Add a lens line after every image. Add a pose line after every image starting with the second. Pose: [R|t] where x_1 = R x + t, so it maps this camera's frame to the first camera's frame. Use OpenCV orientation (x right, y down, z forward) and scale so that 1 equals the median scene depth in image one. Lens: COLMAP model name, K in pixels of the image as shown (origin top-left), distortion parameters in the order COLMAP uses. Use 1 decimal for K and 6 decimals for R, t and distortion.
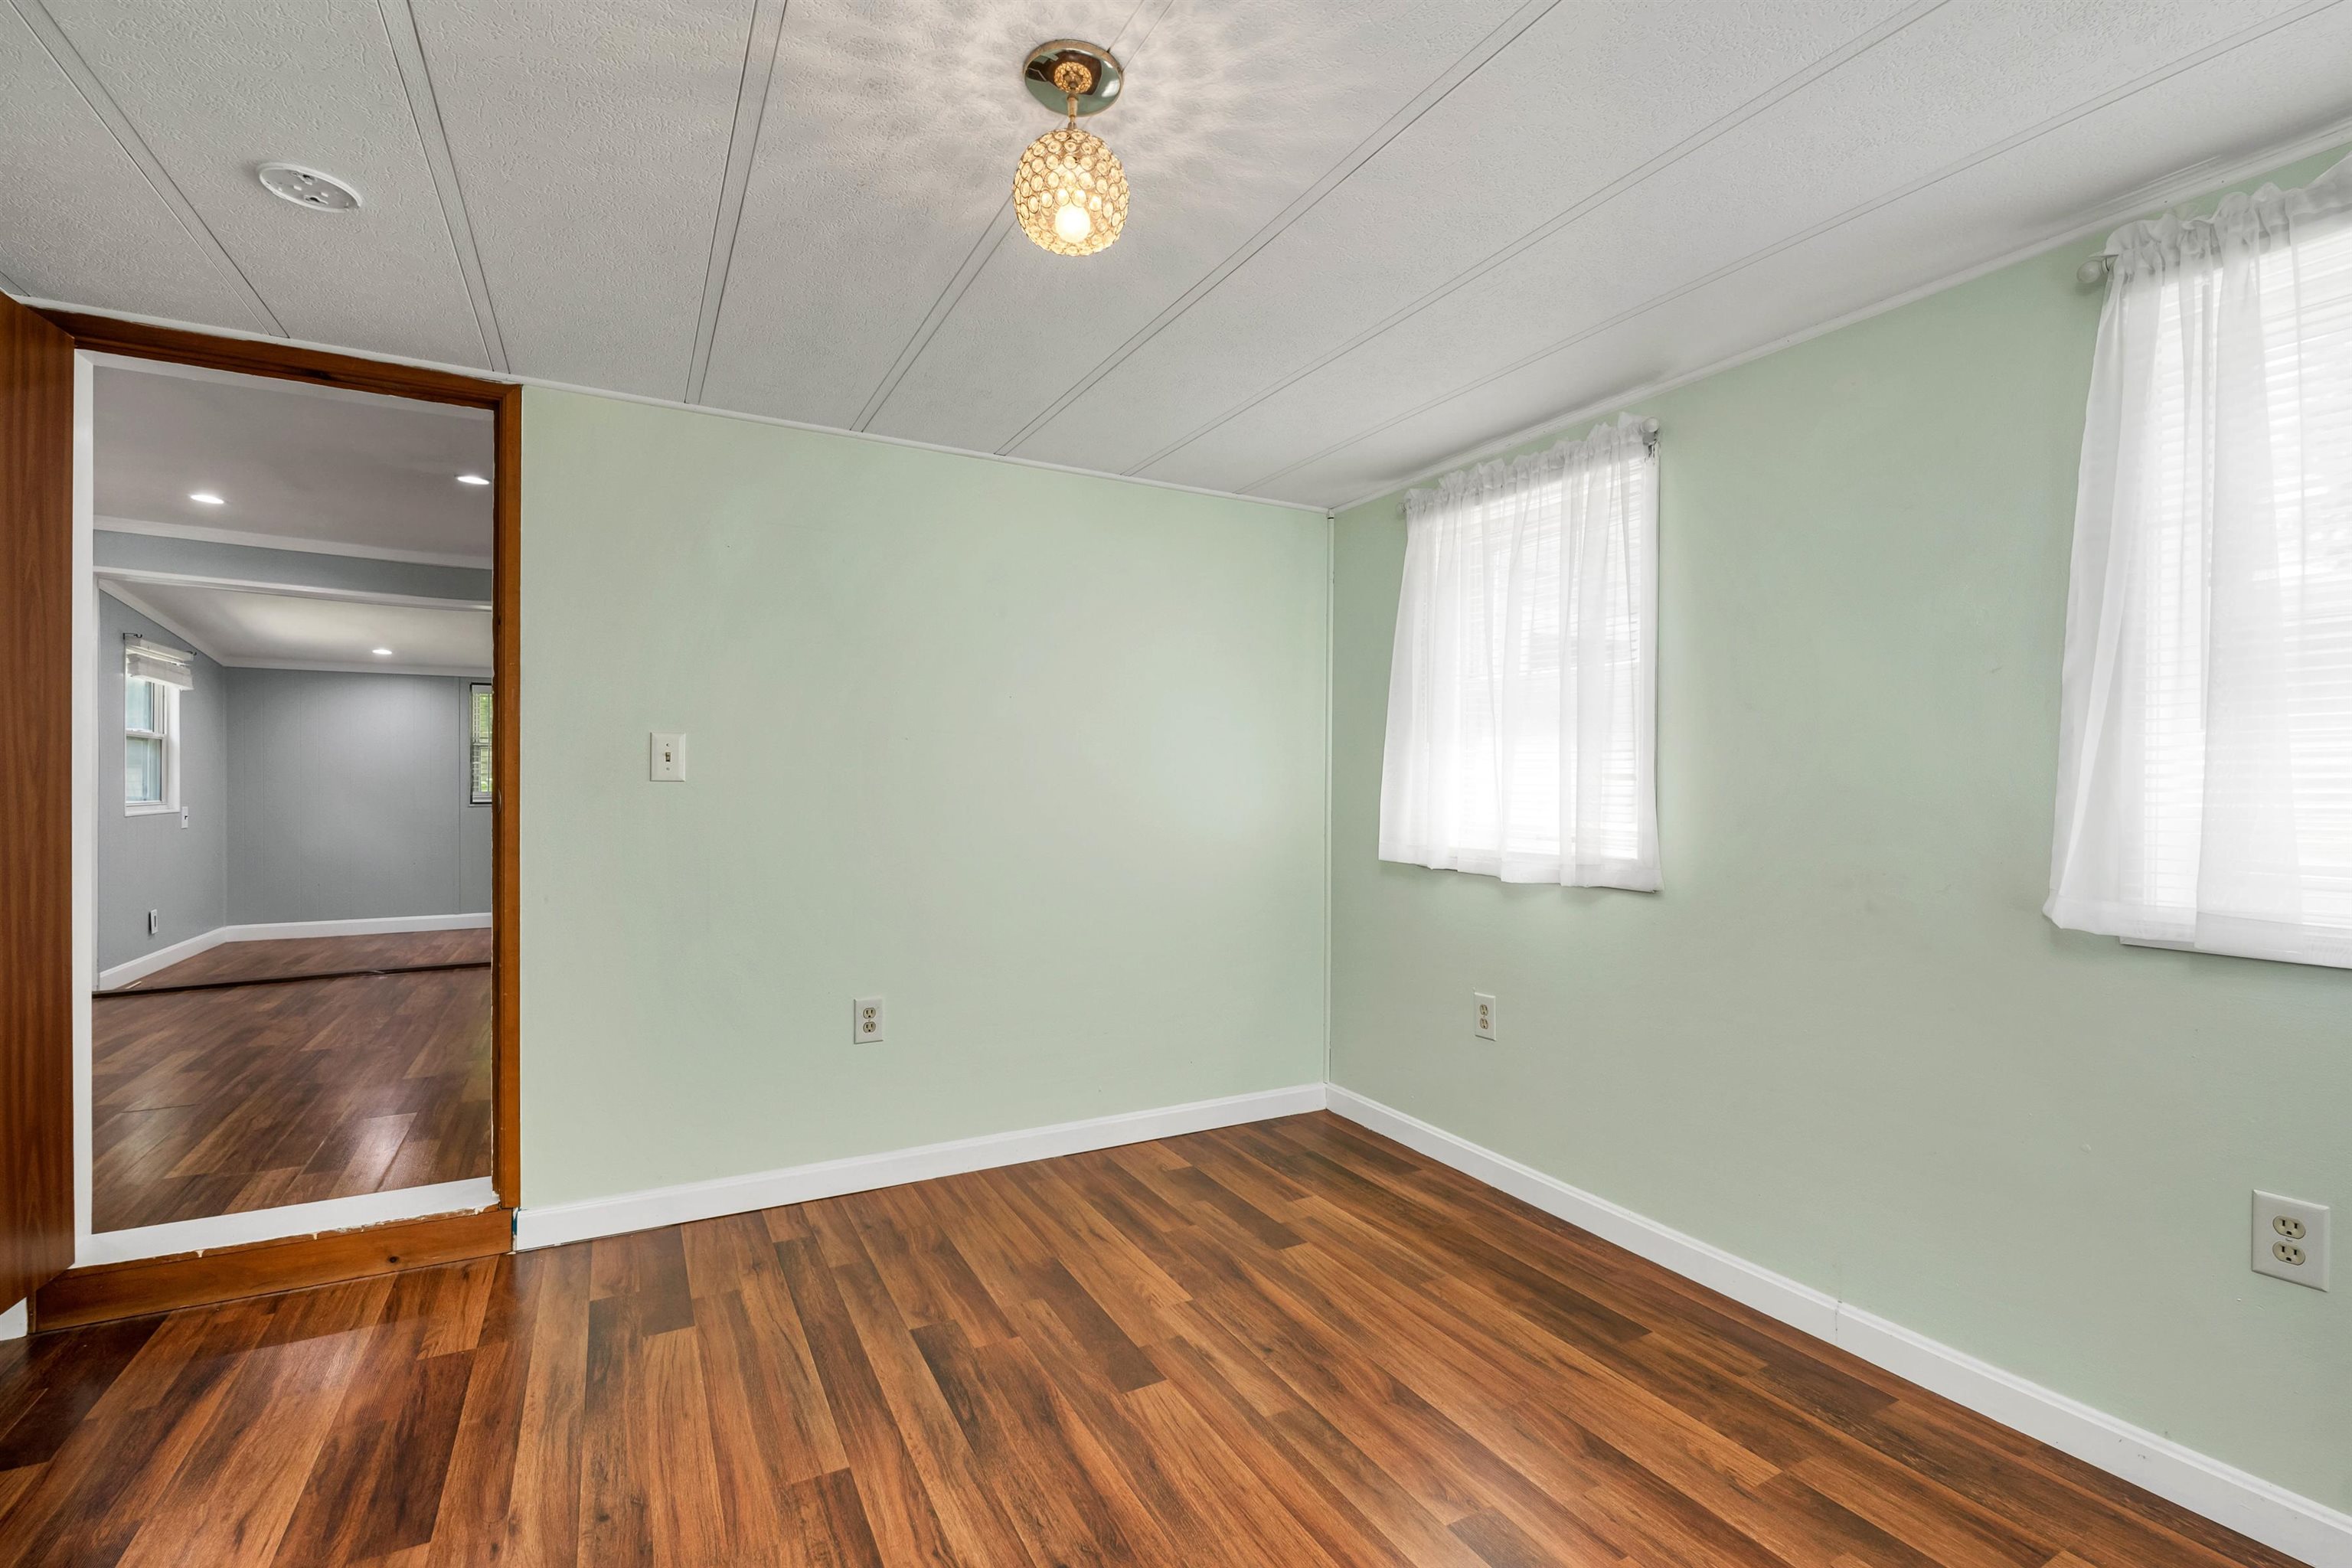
lens RADIAL K [[1017.1, 0, 1192.4], [0, 1017.1, 800.7], [0, 0, 1]] dist [-0.011526, 0.000324]
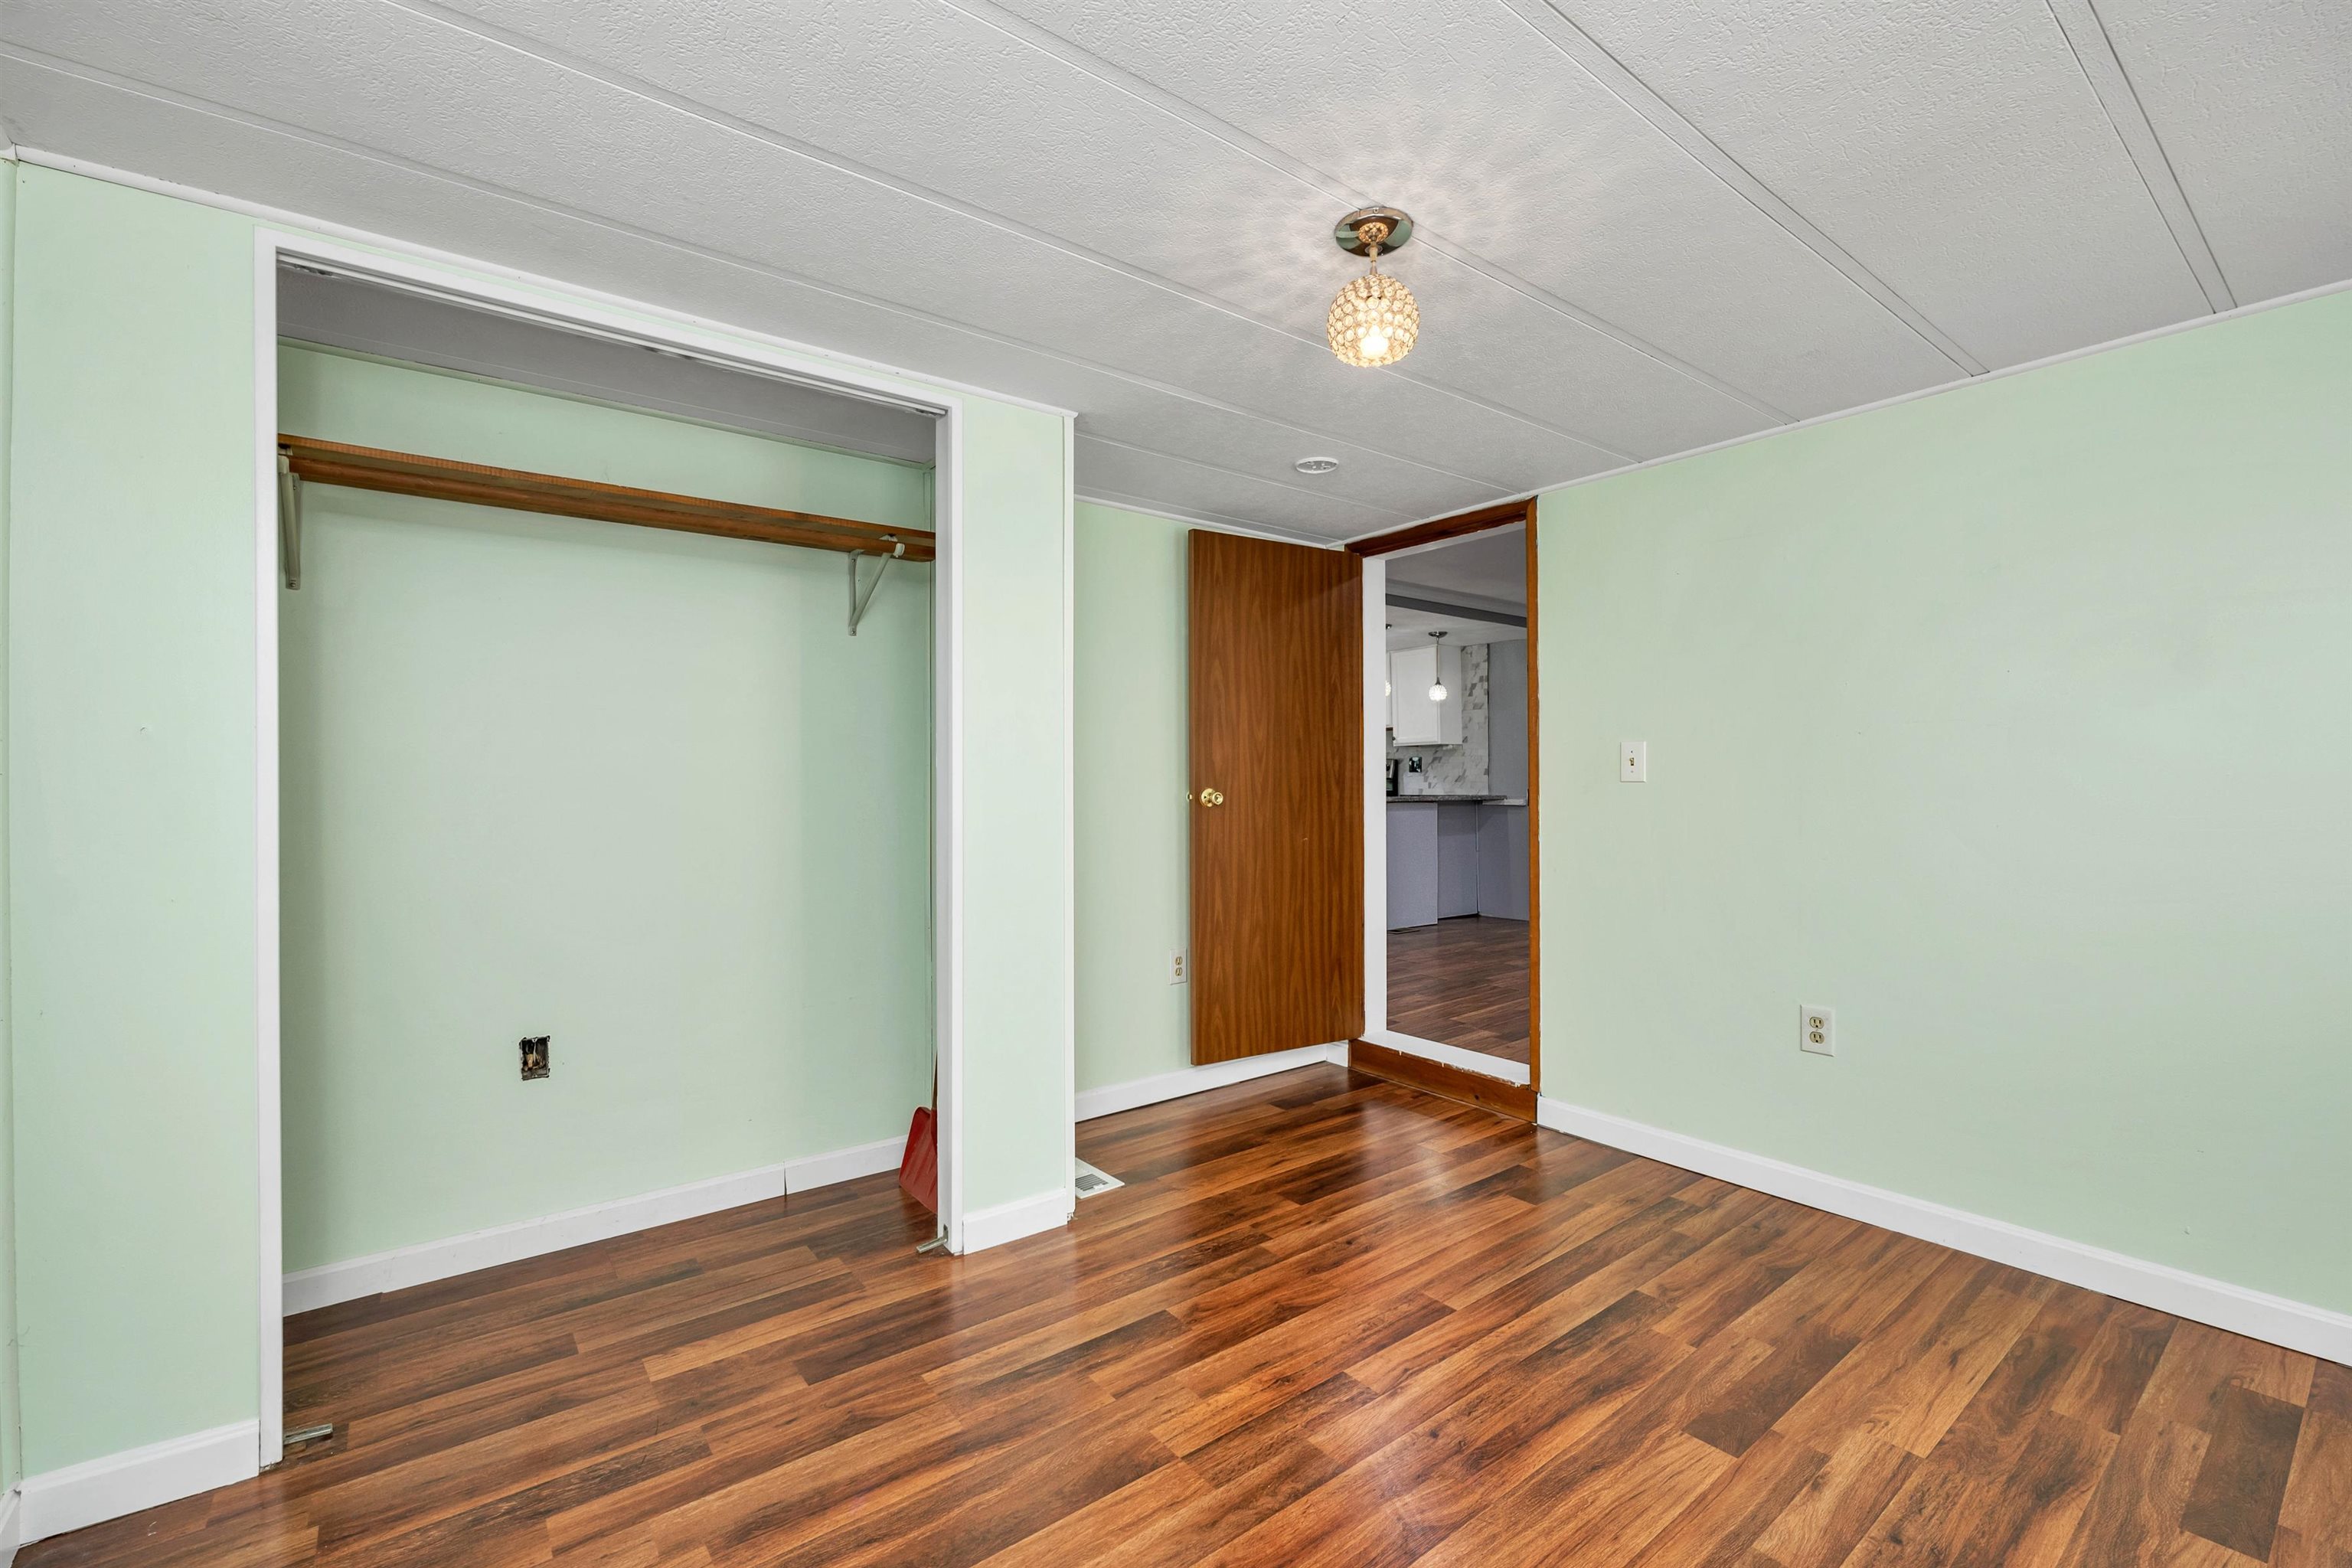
lens RADIAL K [[1017.1, 0, 1192.4], [0, 1017.1, 800.7], [0, 0, 1]] dist [-0.011526, 0.000324]
pose [[0.157492, 0.013958, -0.987422, 0.698775], [-0.005919, 0.999895, 0.013190, -0.012267], [0.987503, 0.003767, 0.157558, 0.354600]]
